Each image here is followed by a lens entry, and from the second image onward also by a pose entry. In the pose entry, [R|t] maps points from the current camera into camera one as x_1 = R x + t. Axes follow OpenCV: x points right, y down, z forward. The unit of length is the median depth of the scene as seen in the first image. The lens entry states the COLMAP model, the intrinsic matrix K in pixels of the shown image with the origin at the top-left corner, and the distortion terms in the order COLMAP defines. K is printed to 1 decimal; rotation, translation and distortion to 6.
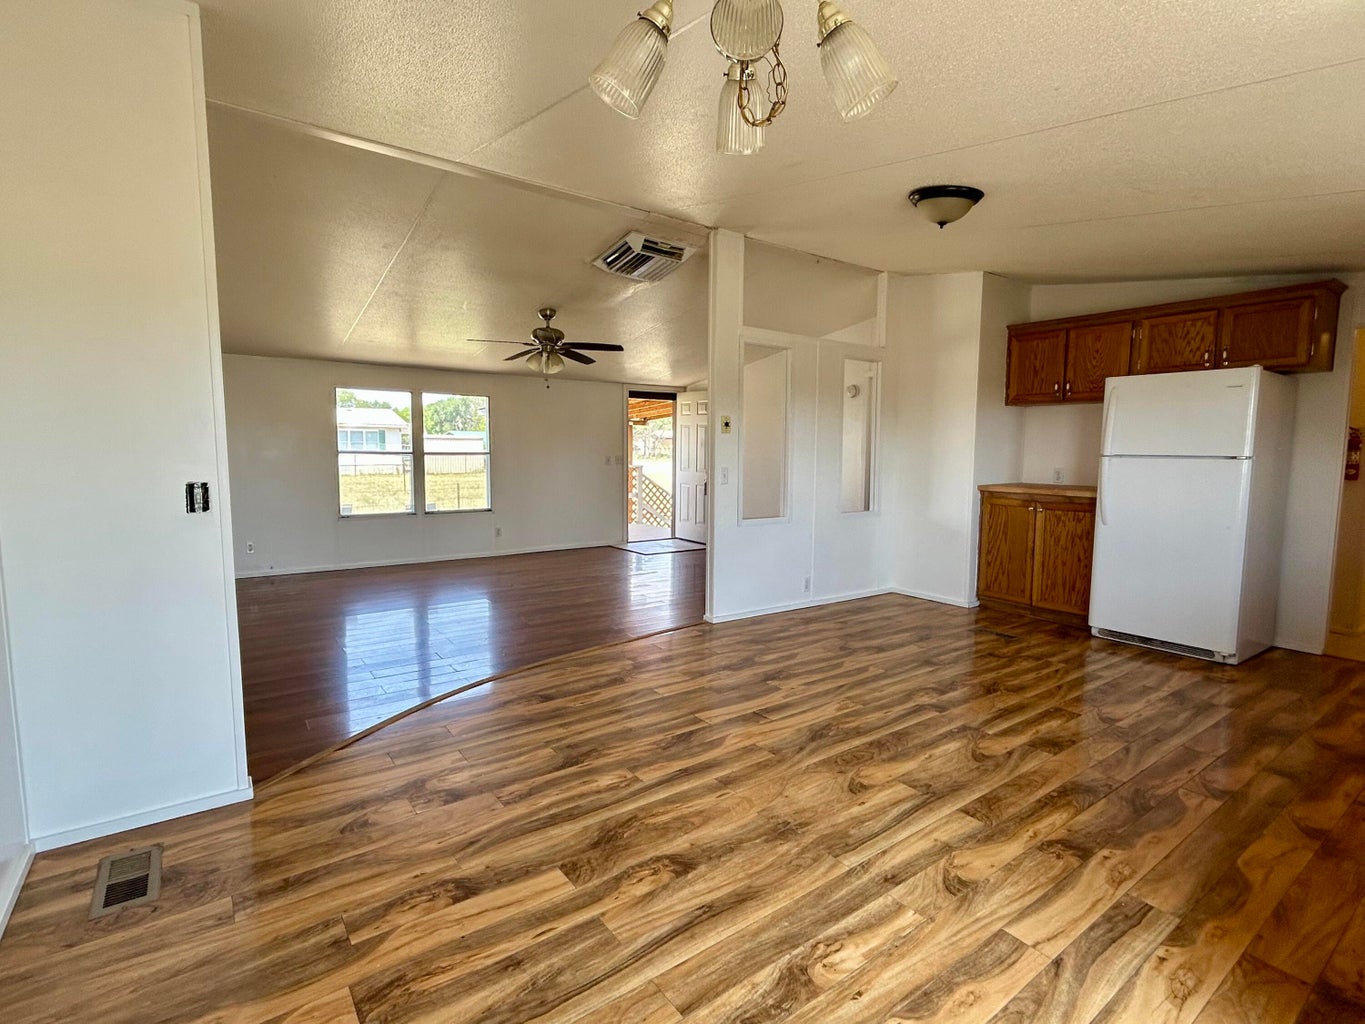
lens RADIAL K [[664.9, 0, 682.5], [0, 664.9, 512.0], [0, 0, 1]] dist [-0.004219, 0.008545]
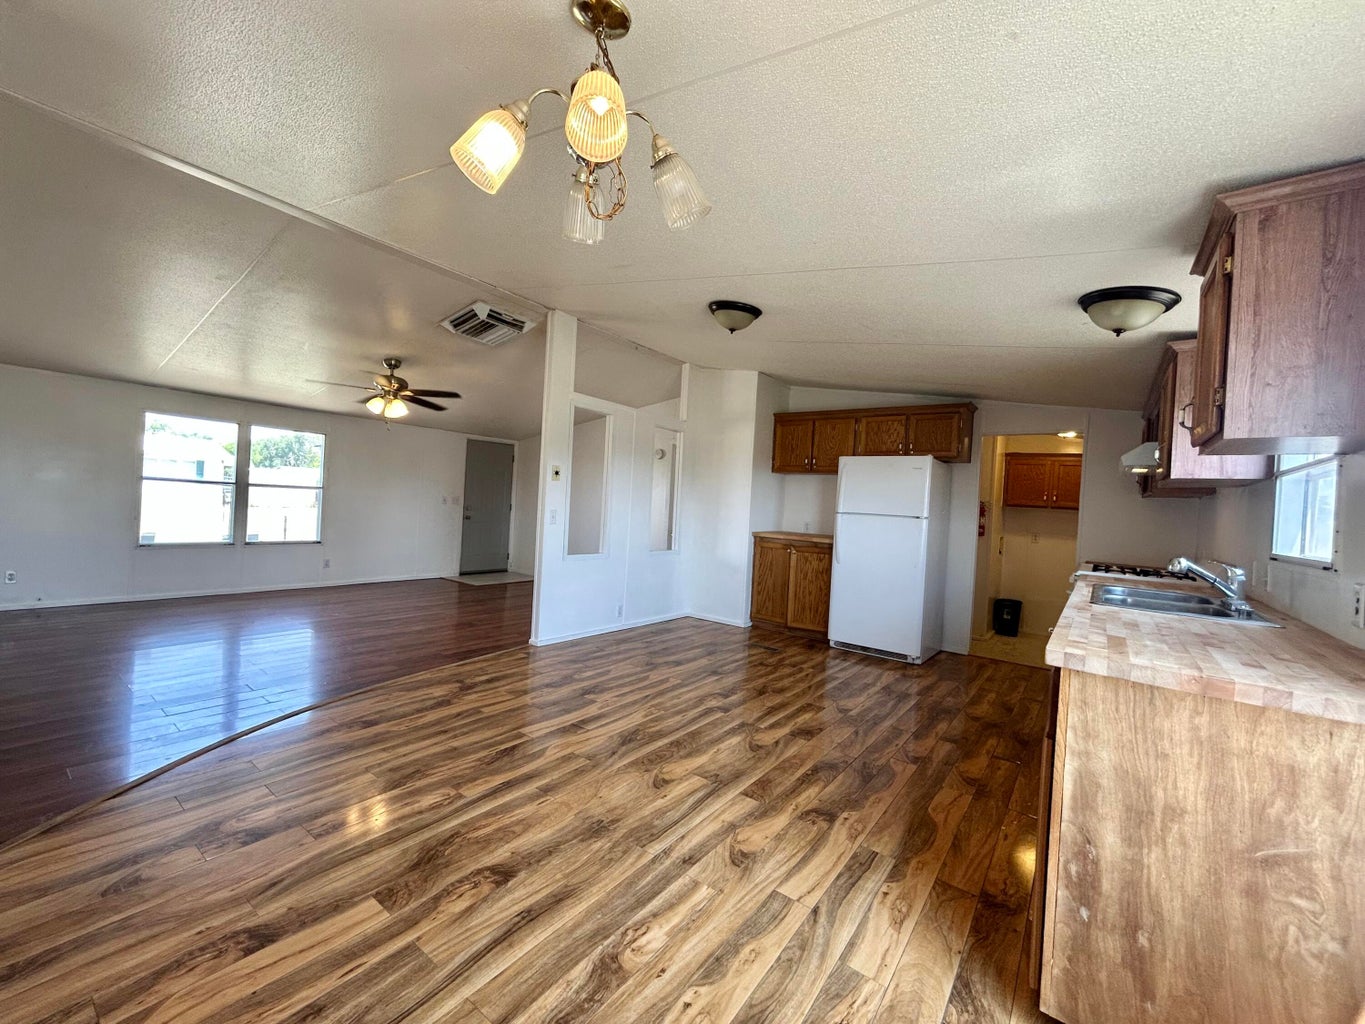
lens RADIAL K [[549.8, 0, 682.5], [0, 549.8, 512.0], [0, 0, 1]] dist [-0.002965, 0.002981]
pose [[0.954672, 0.041847, 0.294704, -0.006823], [-0.020628, 0.996989, -0.074746, 0.006322], [-0.296945, 0.065279, 0.952661, 0.024302]]
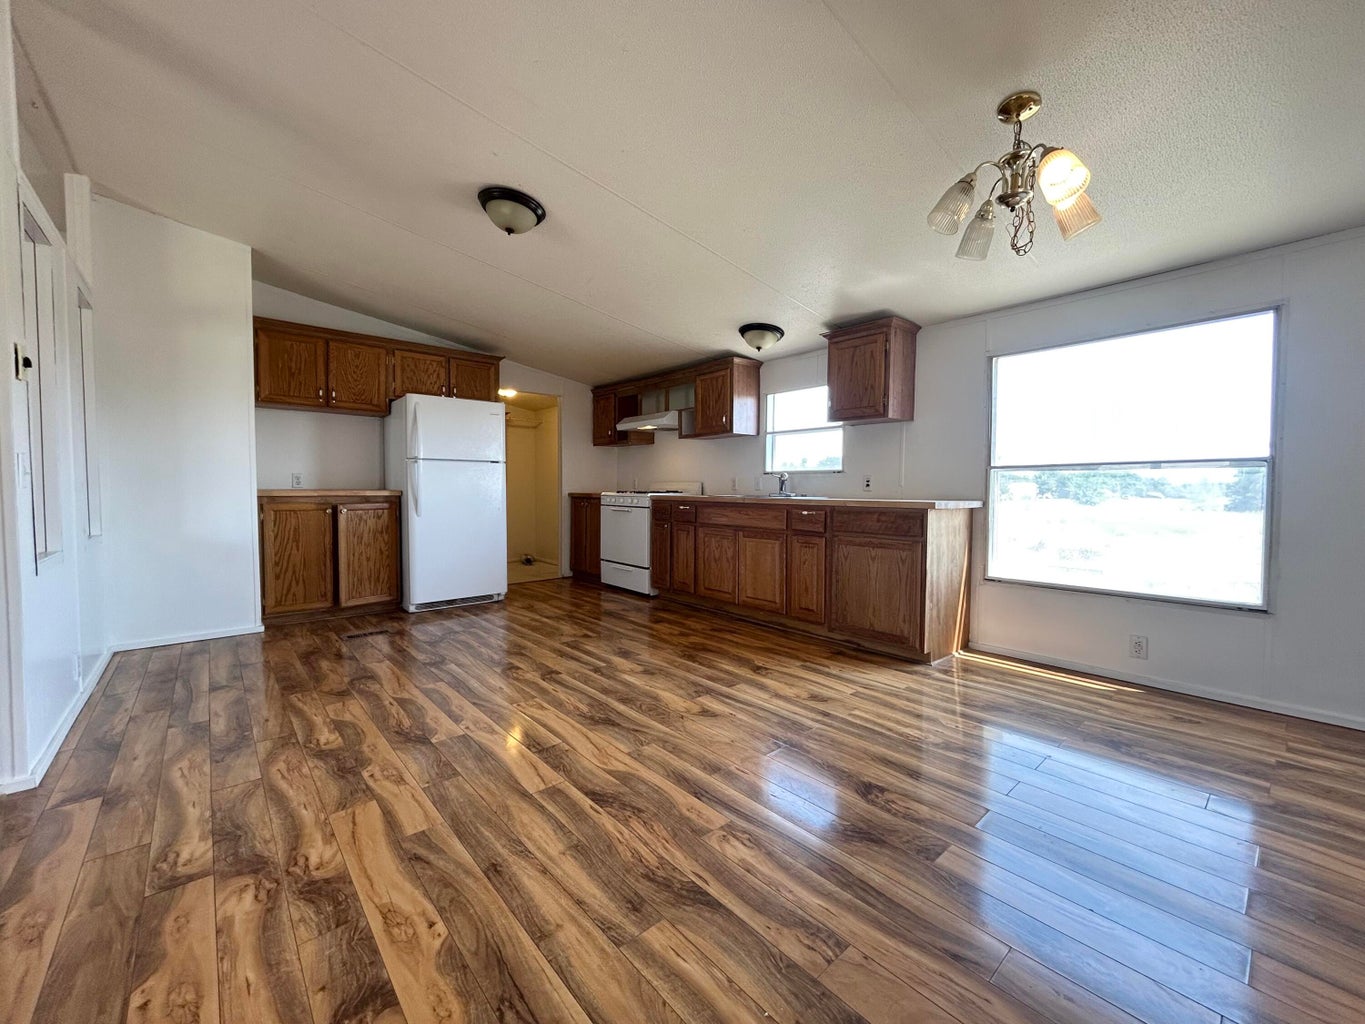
lens RADIAL K [[551.7, 0, 682.5], [0, 551.7, 512.0], [0, 0, 1]] dist [0.001424, 0.000253]
pose [[-0.083537, -0.053653, 0.995059, -0.642010], [0.087760, 0.994274, 0.060978, -0.013484], [-0.992633, 0.092420, -0.078350, 0.984067]]
